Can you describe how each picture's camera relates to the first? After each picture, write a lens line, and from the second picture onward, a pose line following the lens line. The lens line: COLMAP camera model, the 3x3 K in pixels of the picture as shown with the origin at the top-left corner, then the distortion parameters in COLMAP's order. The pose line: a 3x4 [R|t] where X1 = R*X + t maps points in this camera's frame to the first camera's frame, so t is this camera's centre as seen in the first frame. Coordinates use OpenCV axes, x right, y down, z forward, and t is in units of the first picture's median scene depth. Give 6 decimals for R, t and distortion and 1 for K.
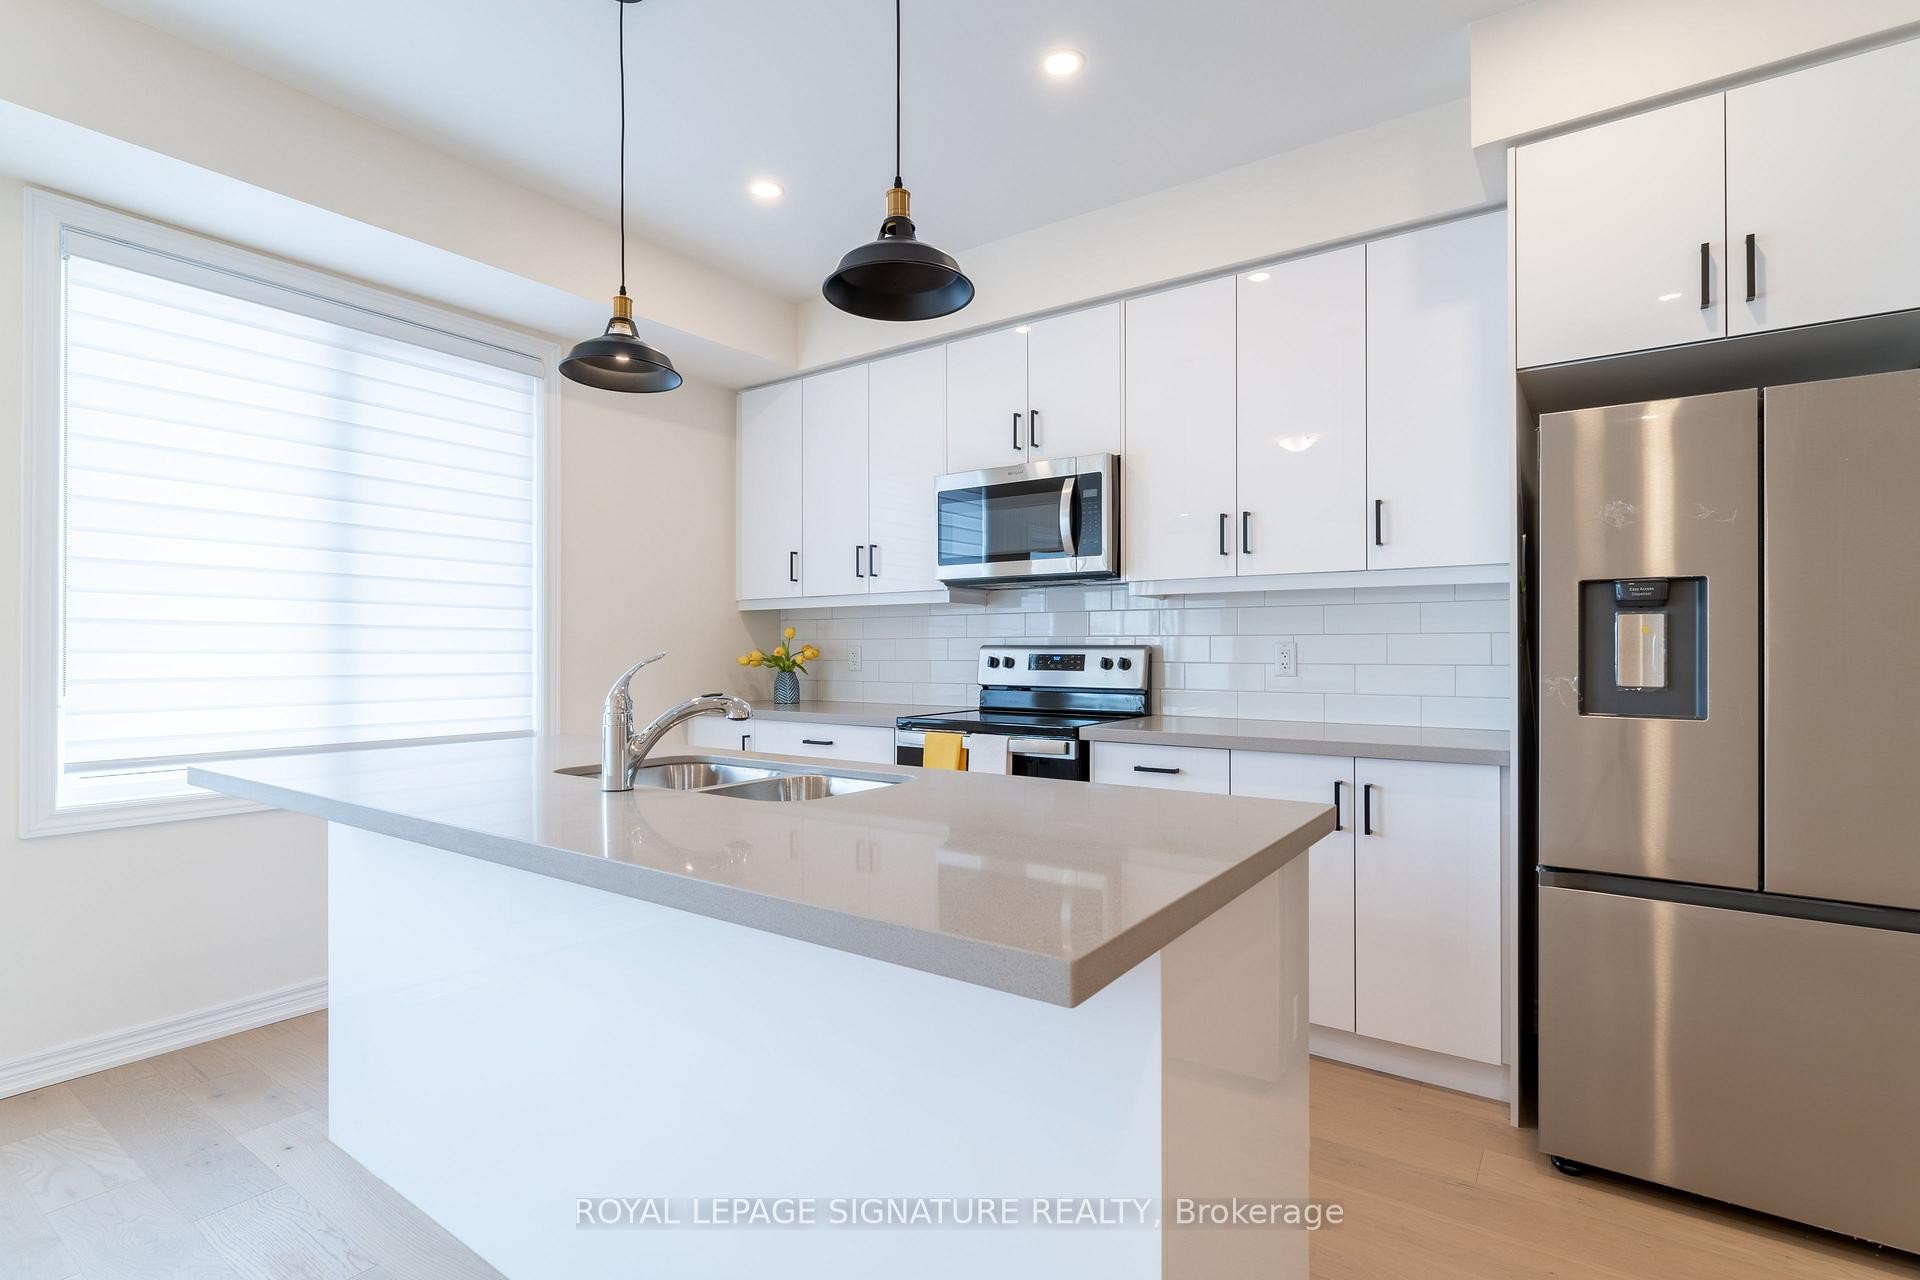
lens RADIAL K [[906.2, 0, 950.0], [0, 906.2, 642.1], [0, 0, 1]] dist [-0.001052, -0.000207]
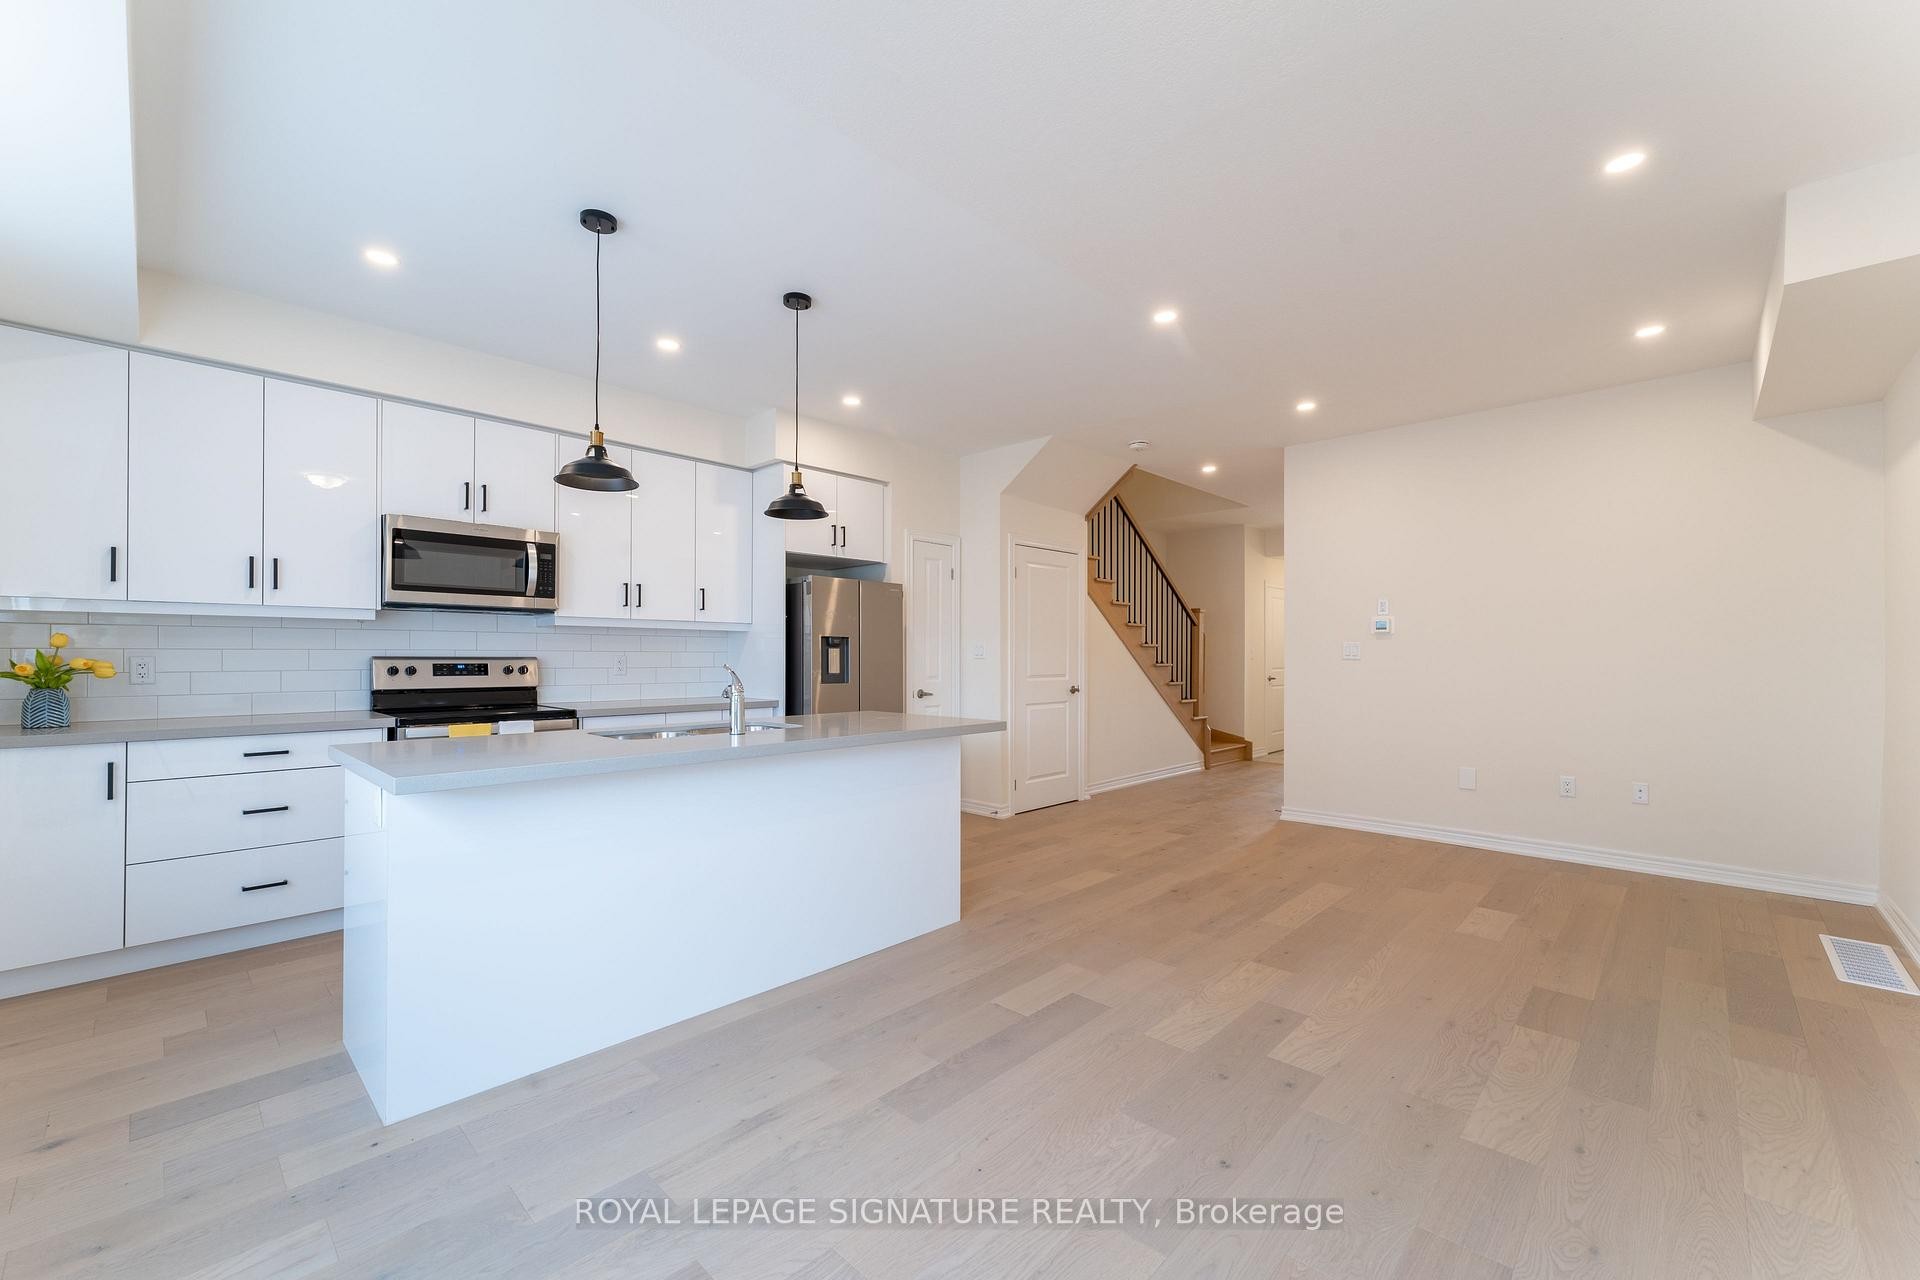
lens RADIAL K [[753.1, 0, 929.4], [0, 753.1, 647.8], [0, 0, 1]] dist [0.001089, 0.000097]
pose [[0.185086, 0.011727, 0.982652, -0.903071], [-0.011326, 0.999888, -0.009799, -0.007266], [-0.982657, -0.009316, 0.185198, 0.131974]]
